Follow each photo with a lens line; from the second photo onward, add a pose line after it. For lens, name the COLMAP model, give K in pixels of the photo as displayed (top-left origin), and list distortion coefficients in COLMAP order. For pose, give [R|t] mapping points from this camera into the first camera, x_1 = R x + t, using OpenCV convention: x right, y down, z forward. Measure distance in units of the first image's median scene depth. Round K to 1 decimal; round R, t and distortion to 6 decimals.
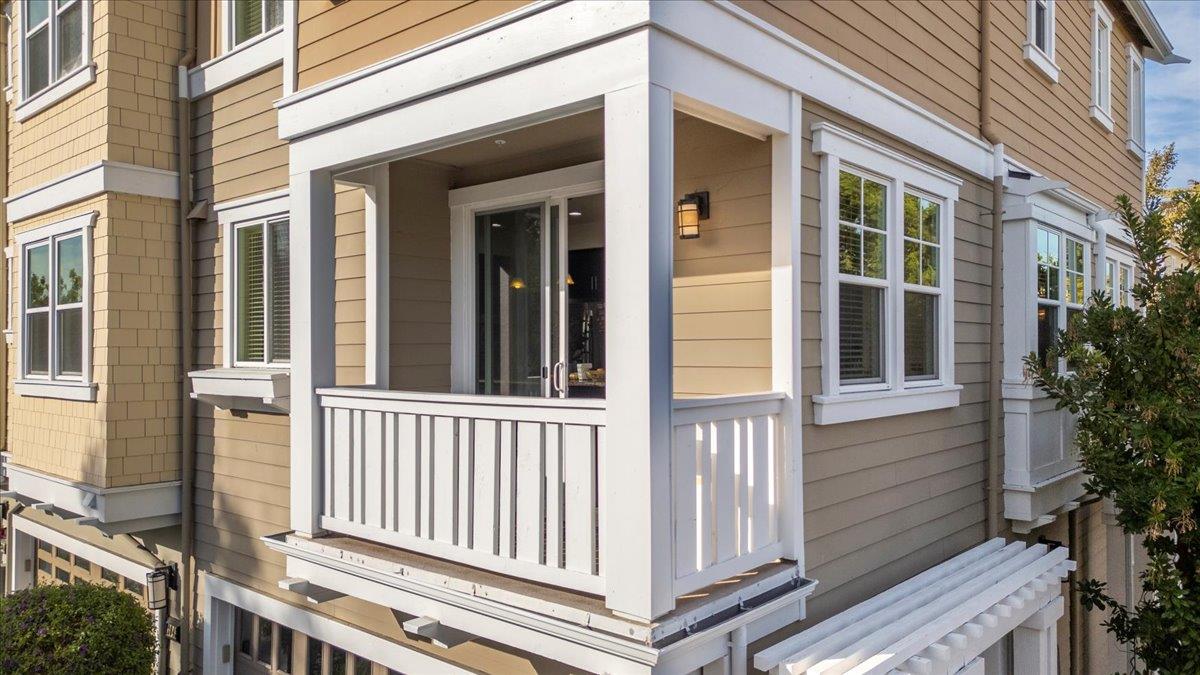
lens RADIAL K [[852.4, 0, 588.7], [0, 852.4, 342.5], [0, 0, 1]] dist [0.051224, -0.018756]
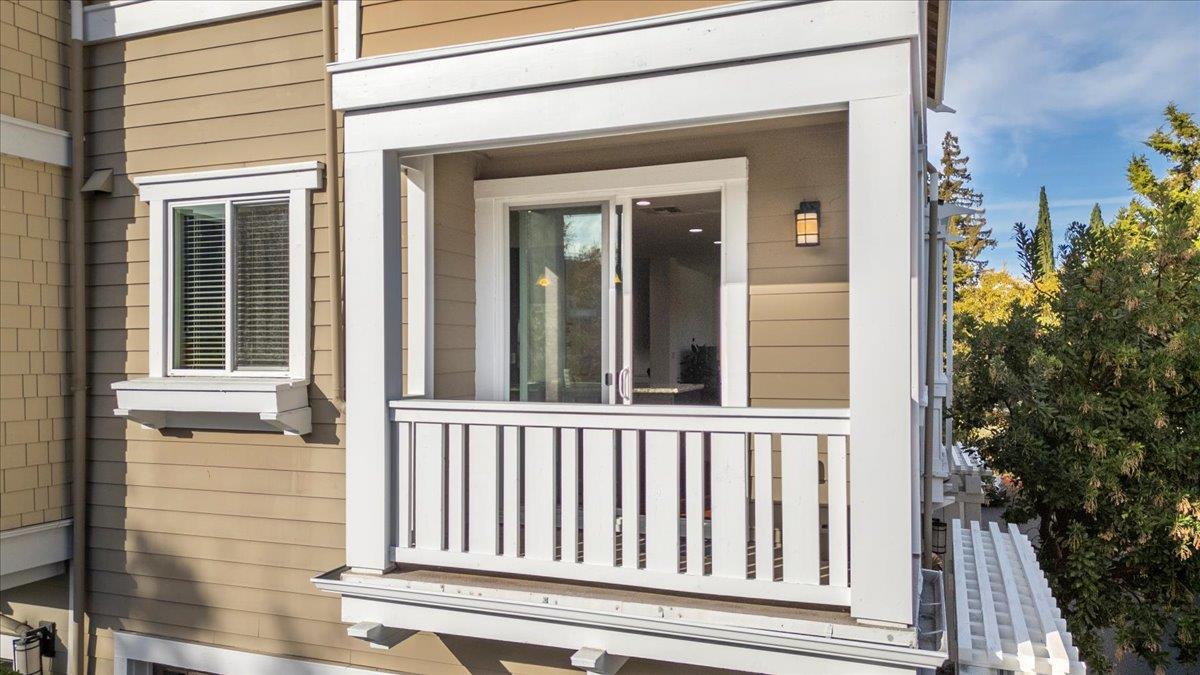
lens RADIAL K [[852.4, 0, 600.5], [0, 852.4, 340.5], [0, 0, 1]] dist [0.051224, -0.018756]
pose [[0.939004, 0.002574, 0.343897, -0.358818], [-0.002115, 0.999996, -0.001711, -0.005759], [-0.343900, 0.000879, 0.939006, 0.096356]]
